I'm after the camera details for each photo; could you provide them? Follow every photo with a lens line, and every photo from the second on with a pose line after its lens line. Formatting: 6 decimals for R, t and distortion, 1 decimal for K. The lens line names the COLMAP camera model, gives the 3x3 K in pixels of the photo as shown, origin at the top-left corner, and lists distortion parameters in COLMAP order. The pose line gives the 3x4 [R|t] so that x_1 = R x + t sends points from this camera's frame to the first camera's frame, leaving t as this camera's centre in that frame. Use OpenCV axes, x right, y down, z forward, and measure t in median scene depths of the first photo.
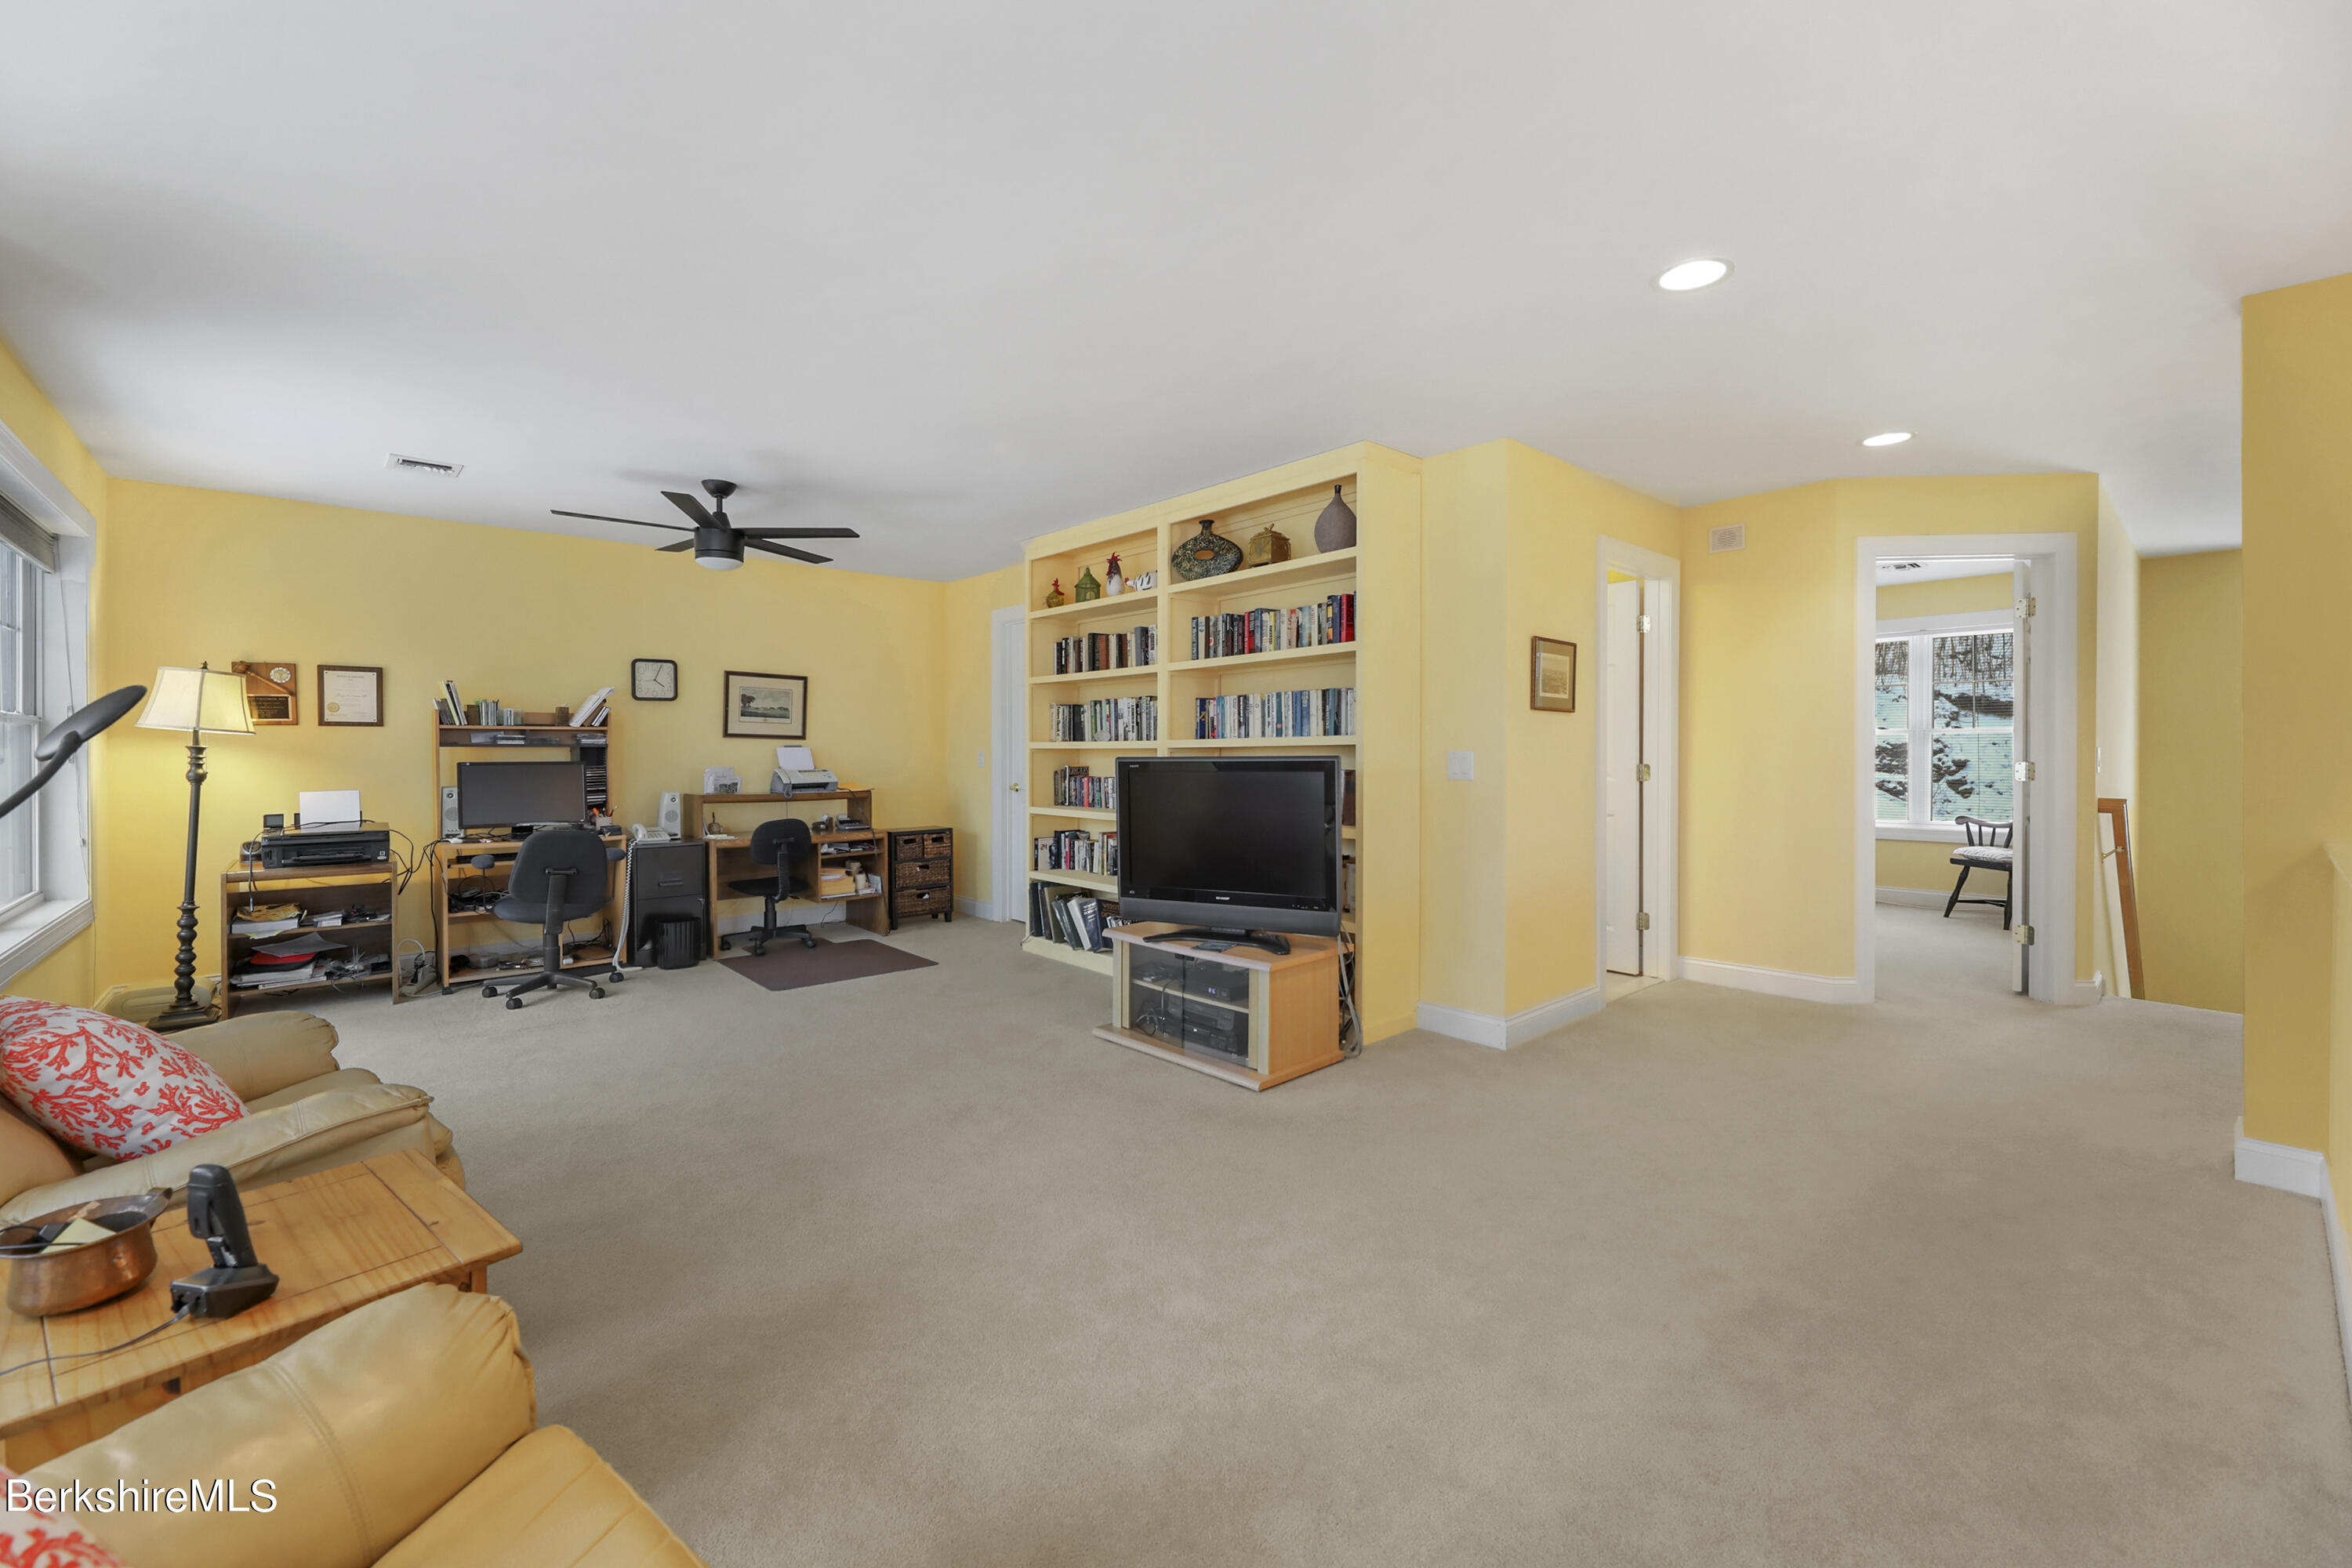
lens RADIAL K [[973.5, 0, 1172.9], [0, 973.5, 754.5], [0, 0, 1]] dist [0.003052, -0.005176]
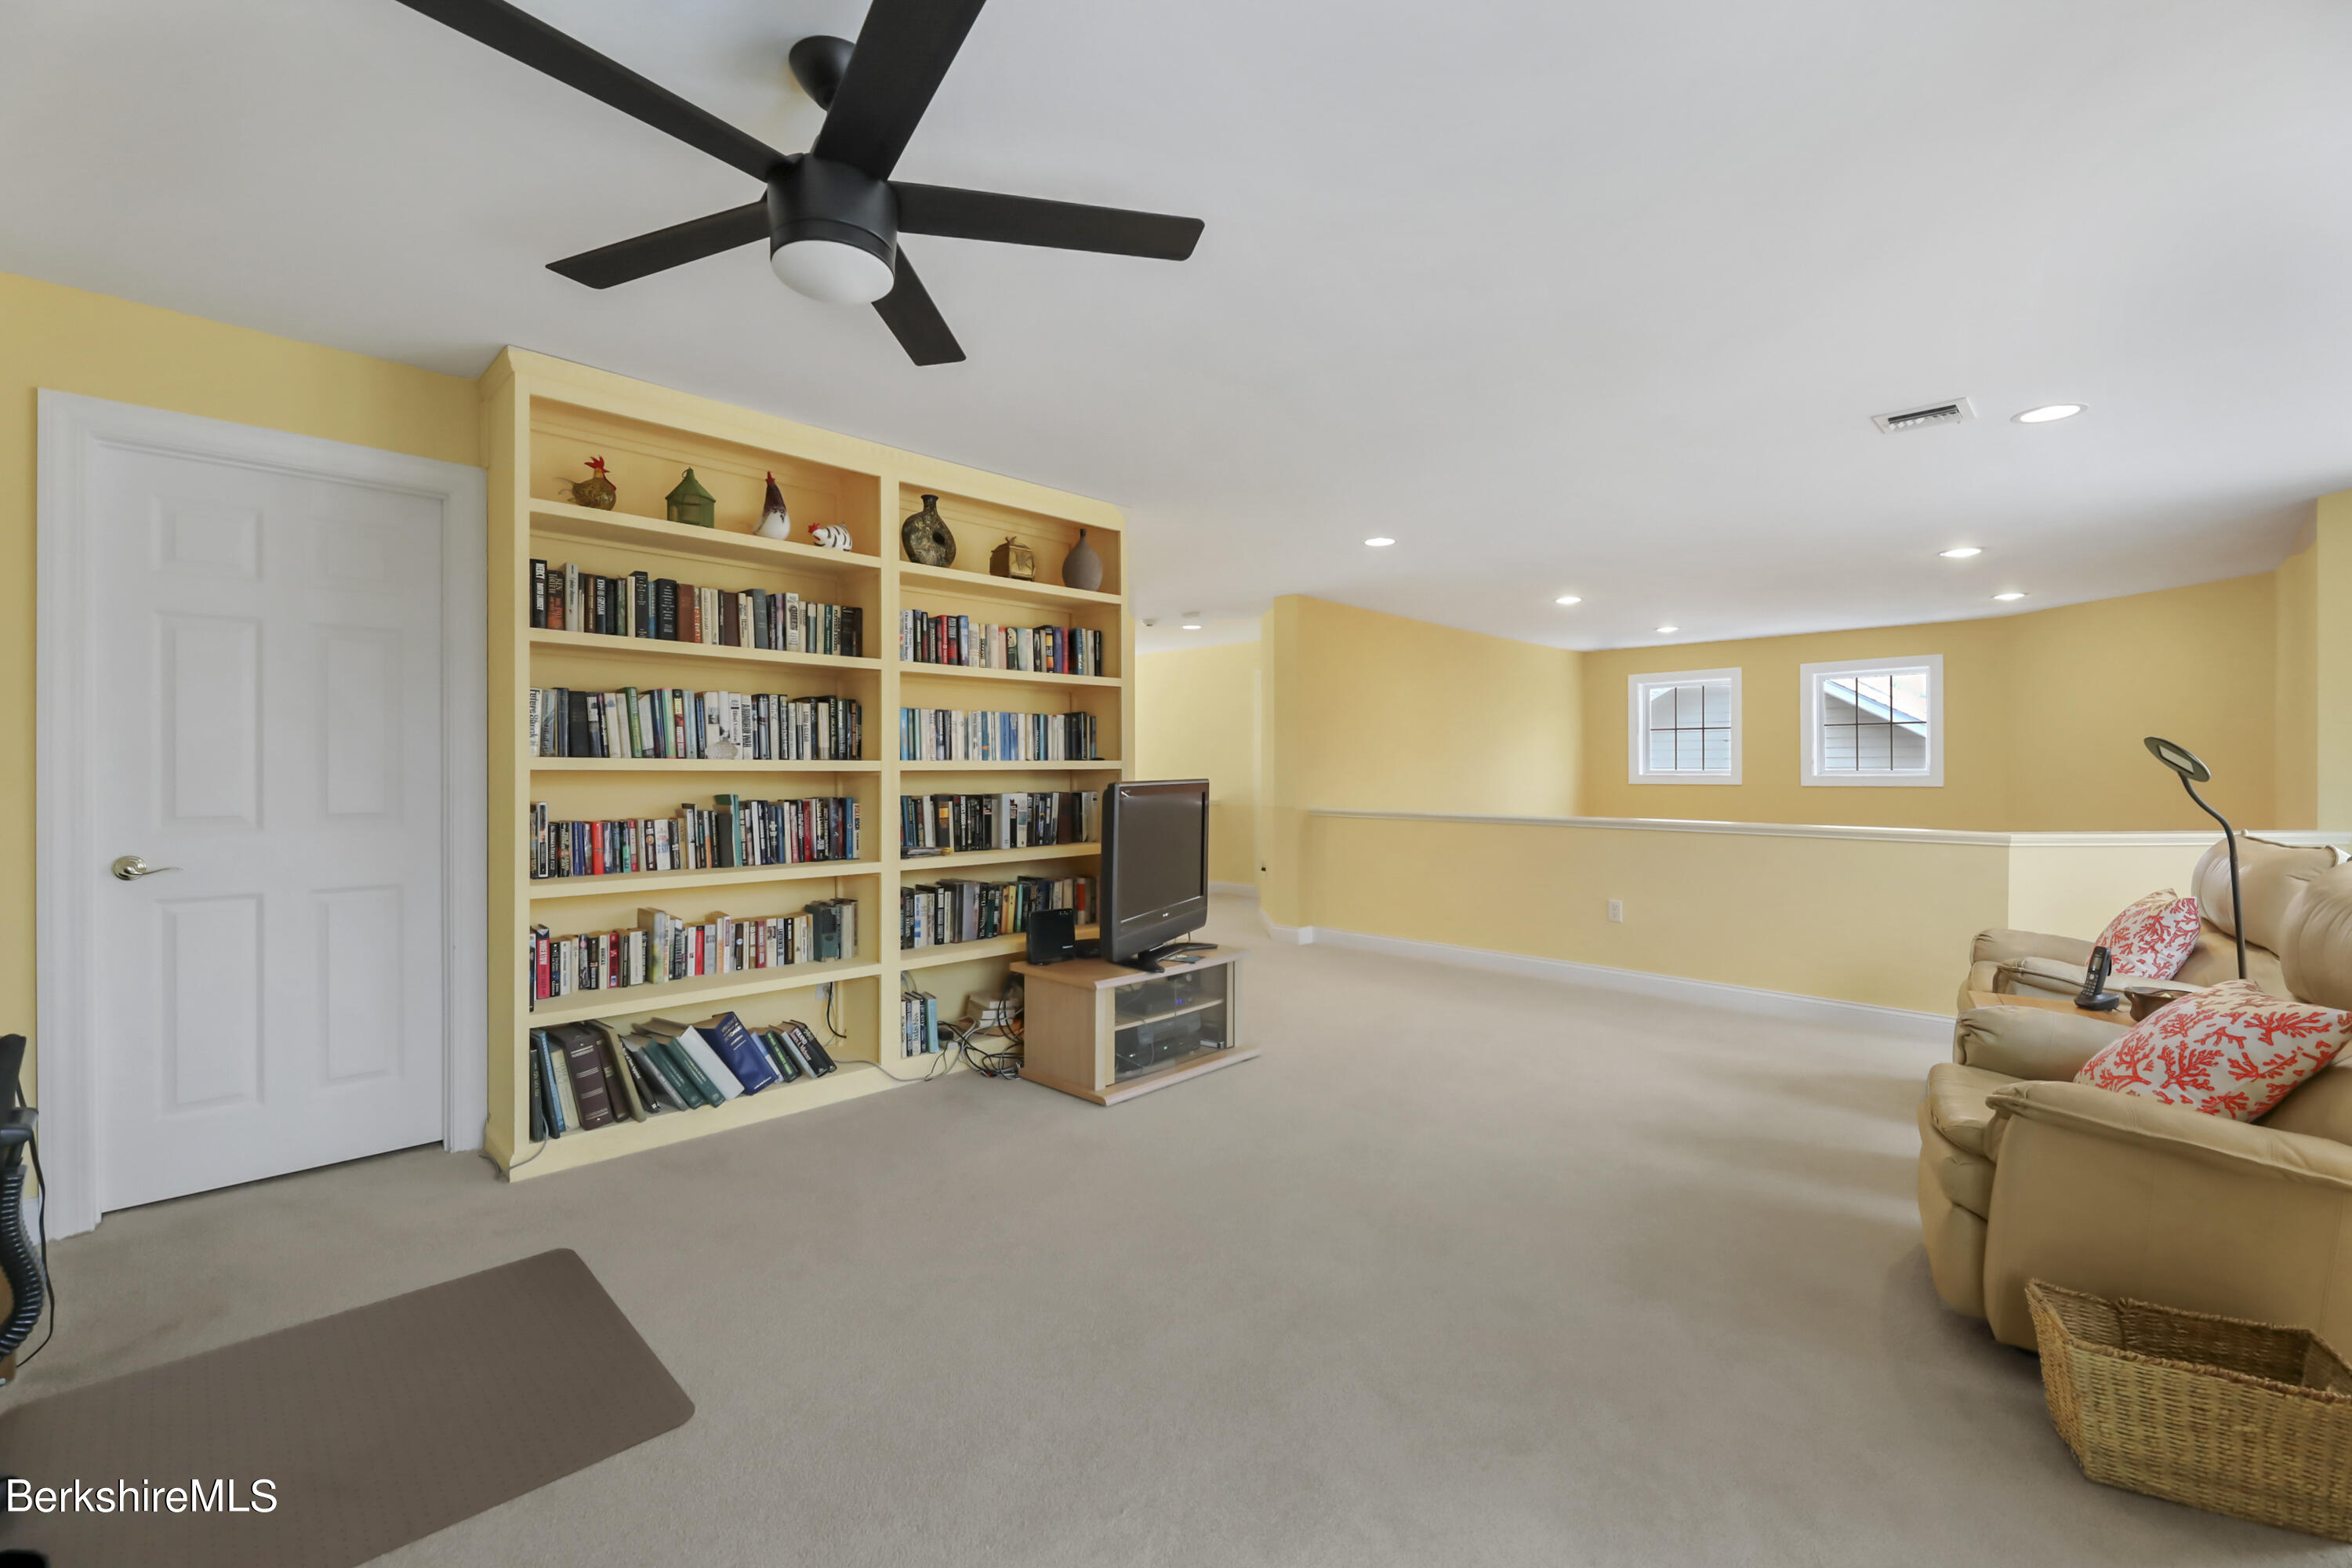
lens RADIAL K [[973.5, 0, 1172.9], [0, 973.5, 754.5], [0, 0, 1]] dist [0.003052, -0.005176]
pose [[-0.049975, 0.021870, 0.998511, -0.821971], [0.003830, 0.999757, -0.021705, -0.001905], [-0.998743, 0.002739, -0.050047, 0.853564]]
